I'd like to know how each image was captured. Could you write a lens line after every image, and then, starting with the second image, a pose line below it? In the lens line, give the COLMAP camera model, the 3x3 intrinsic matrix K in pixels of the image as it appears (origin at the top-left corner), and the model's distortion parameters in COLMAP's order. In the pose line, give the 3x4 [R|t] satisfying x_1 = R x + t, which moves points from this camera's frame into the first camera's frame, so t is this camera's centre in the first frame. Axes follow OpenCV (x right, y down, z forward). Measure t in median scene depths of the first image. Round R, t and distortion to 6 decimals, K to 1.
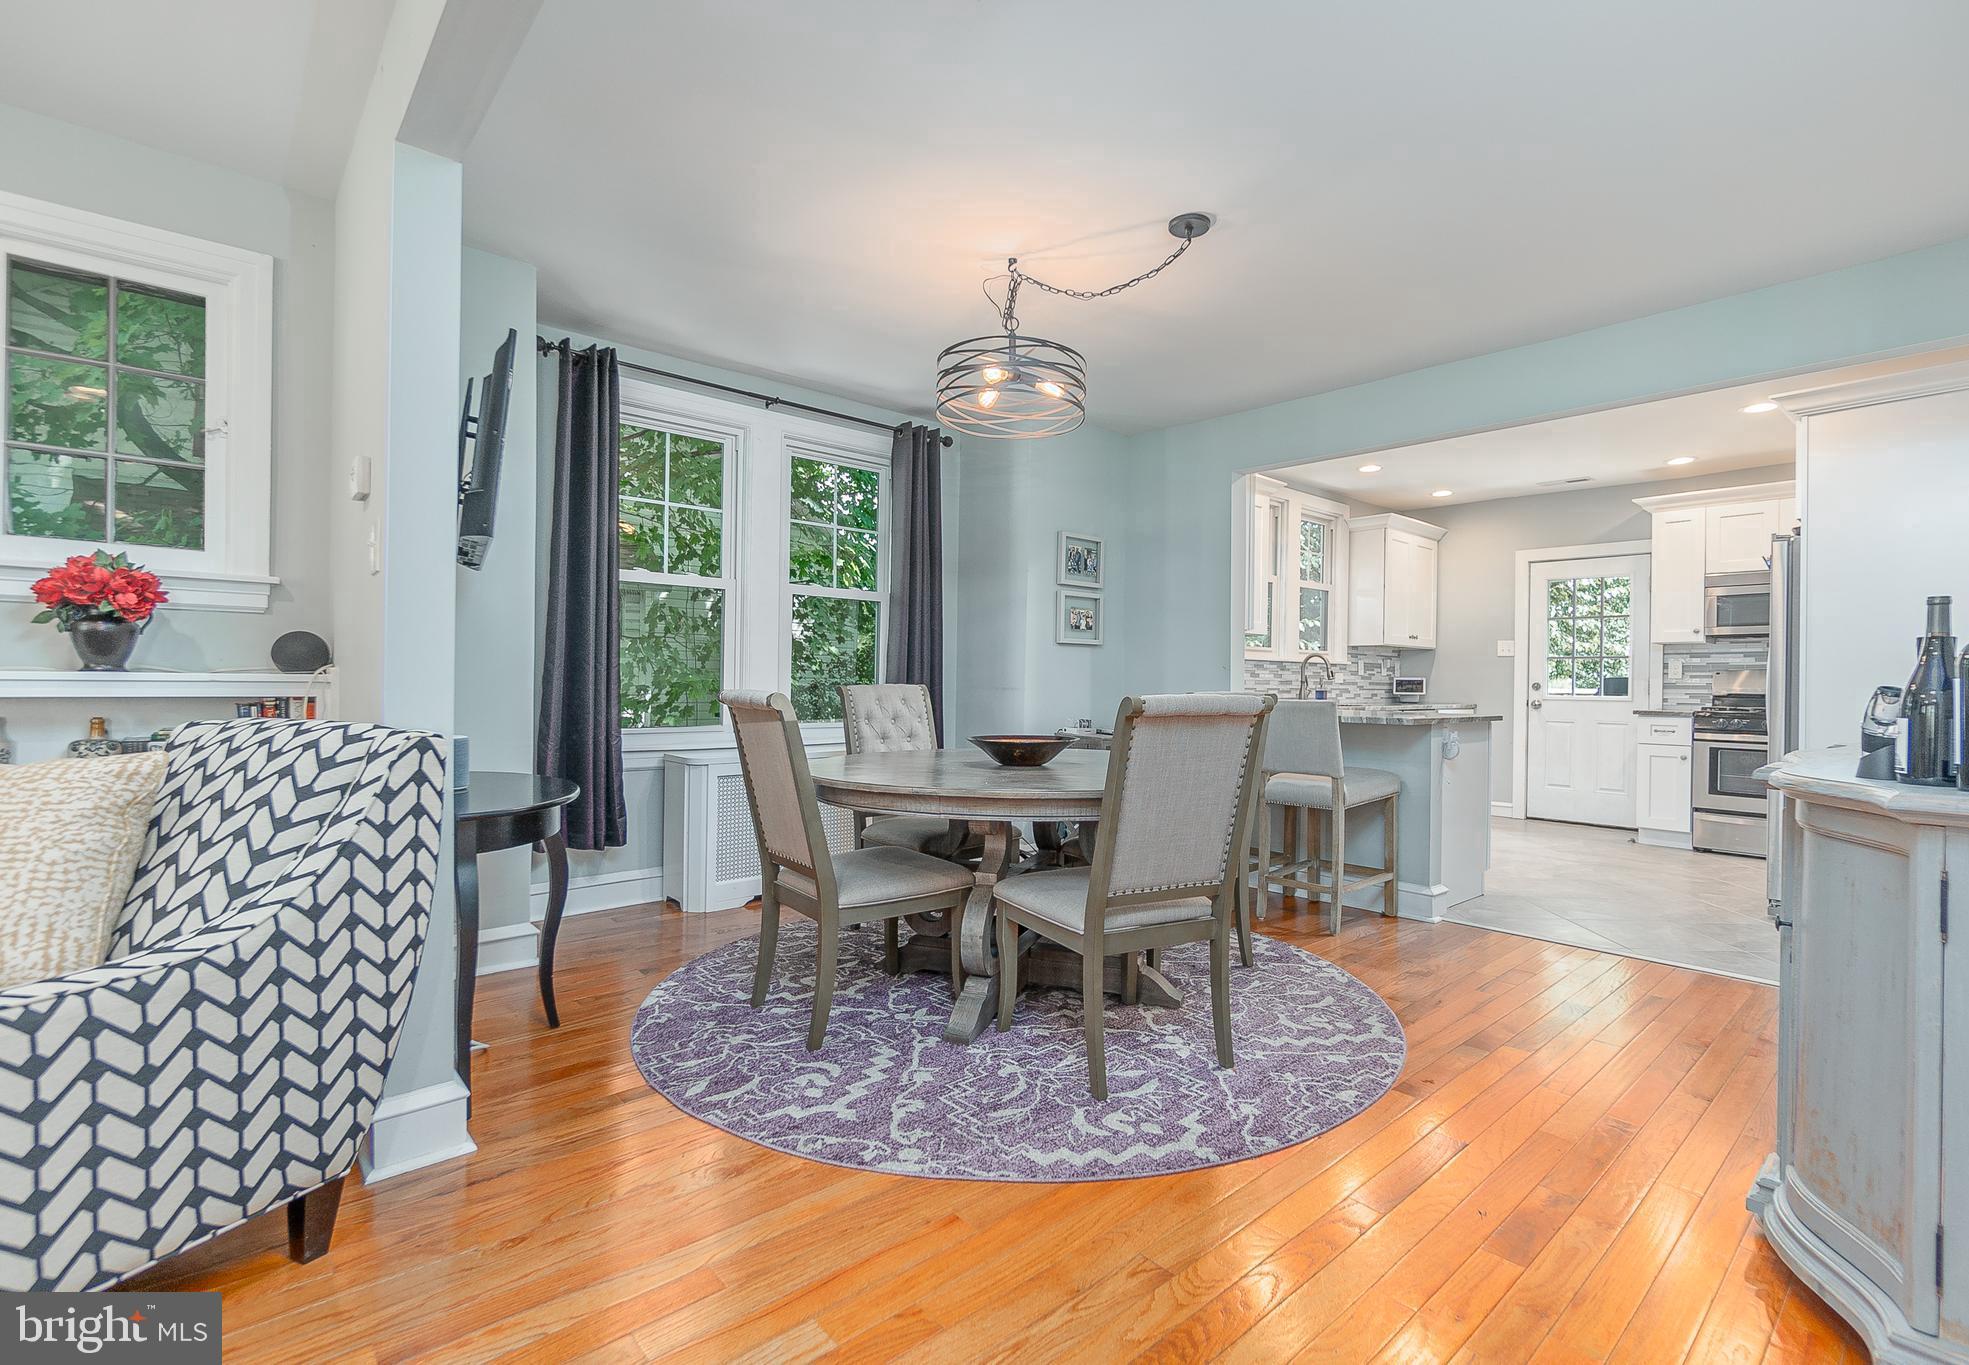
lens RADIAL K [[896.4, 0, 1018.6], [0, 896.4, 686.7], [0, 0, 1]] dist [-0.001529, -0.000775]
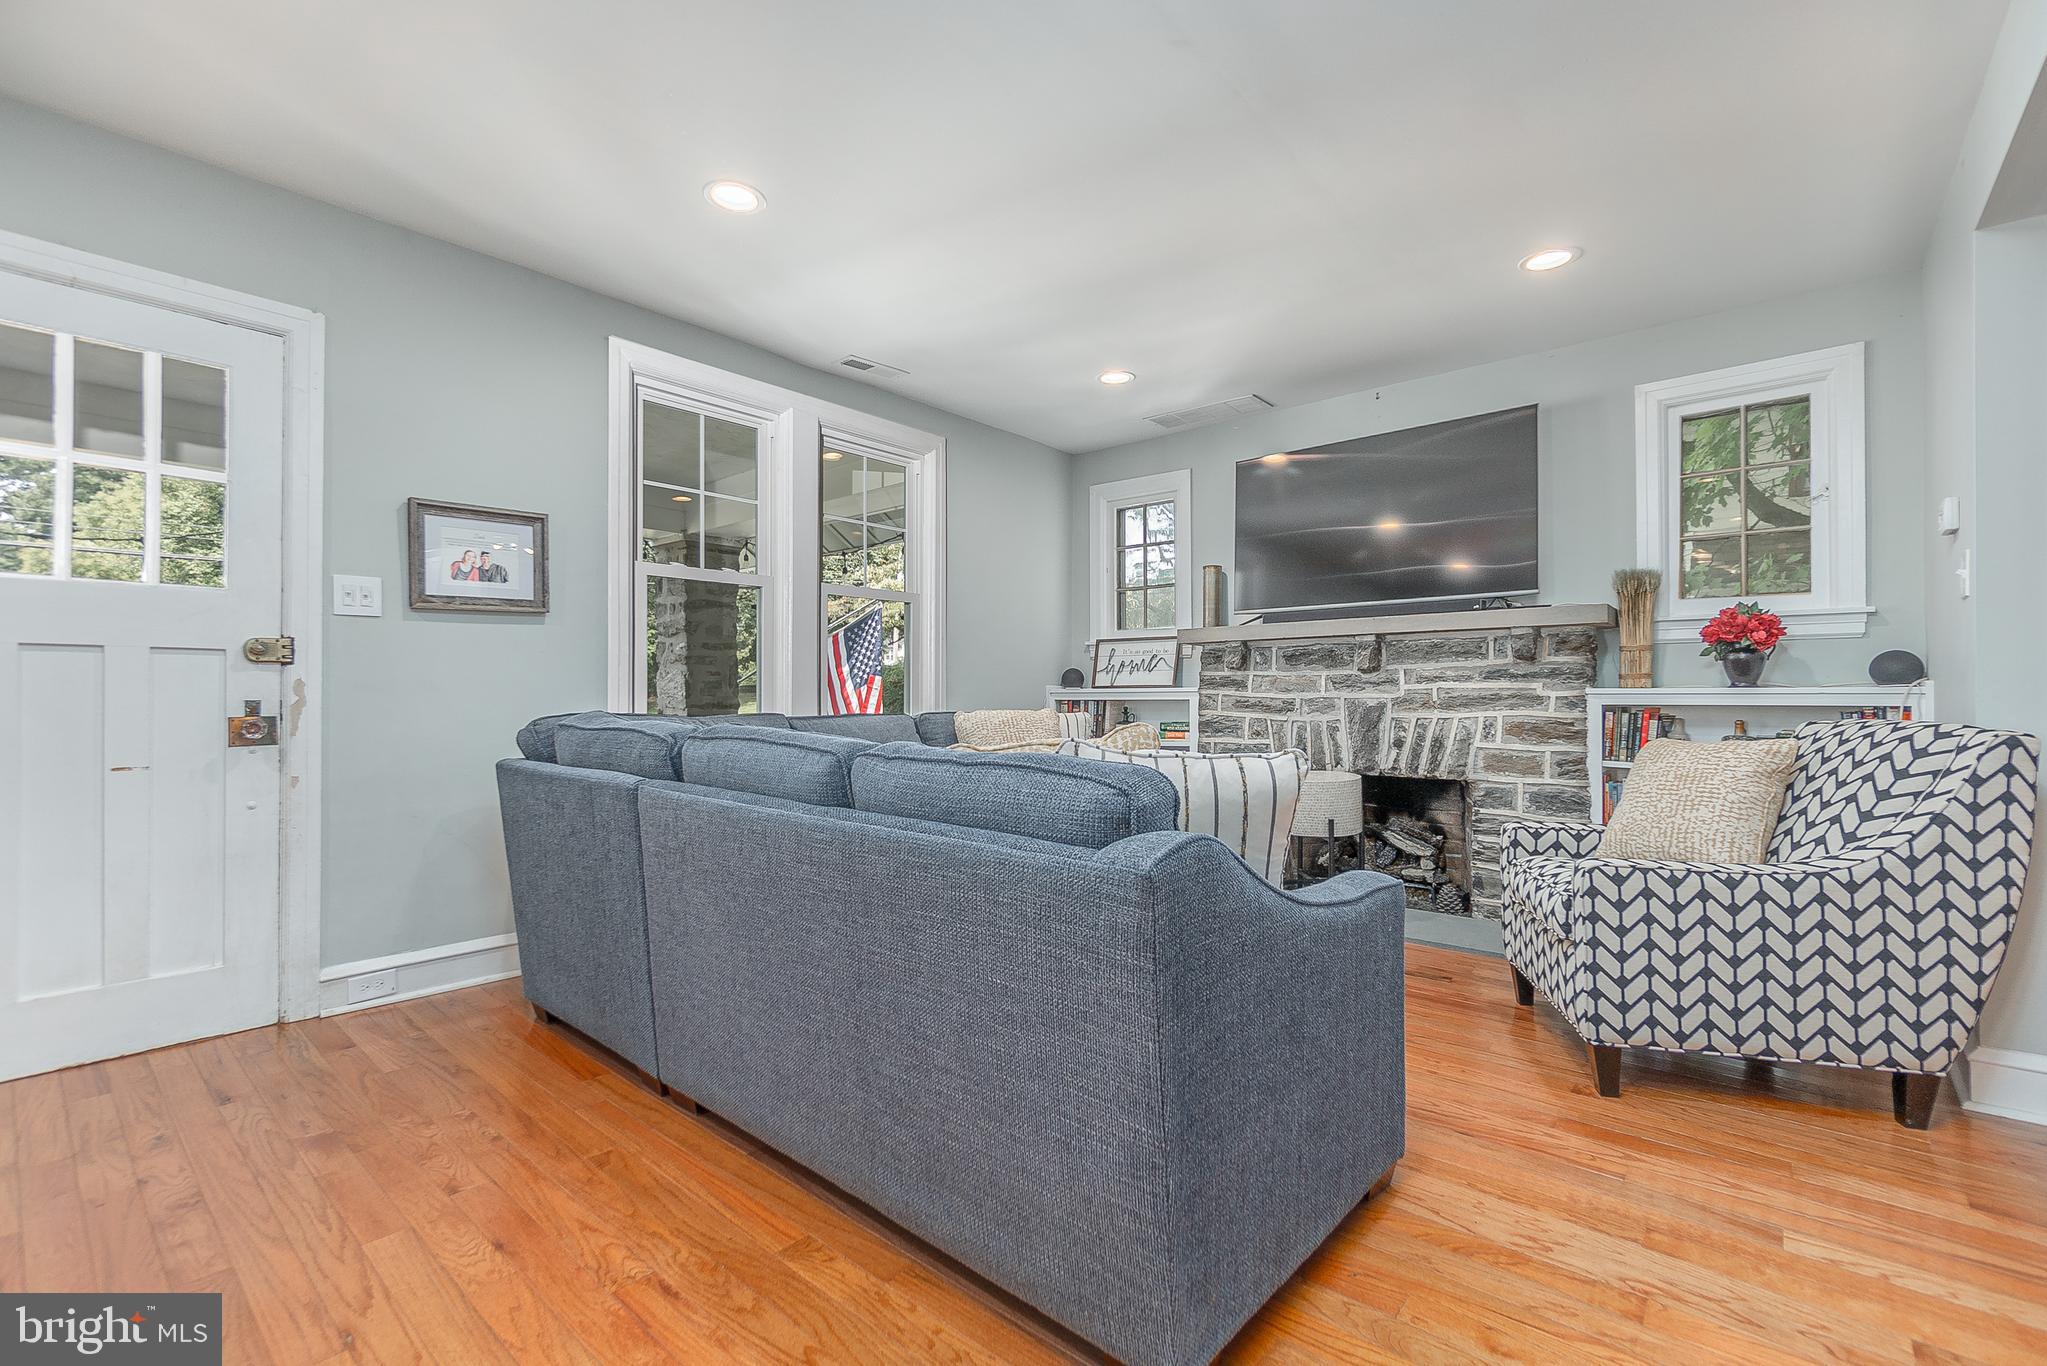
lens RADIAL K [[887.8, 0, 1021.4], [0, 887.8, 689.2], [0, 0, 1]] dist [-0.000604, 0.000114]
pose [[0.116430, -0.018964, -0.993018, 0.243659], [-0.001324, 0.999814, -0.019249, 0.014431], [0.993198, 0.003556, 0.116383, -0.304667]]
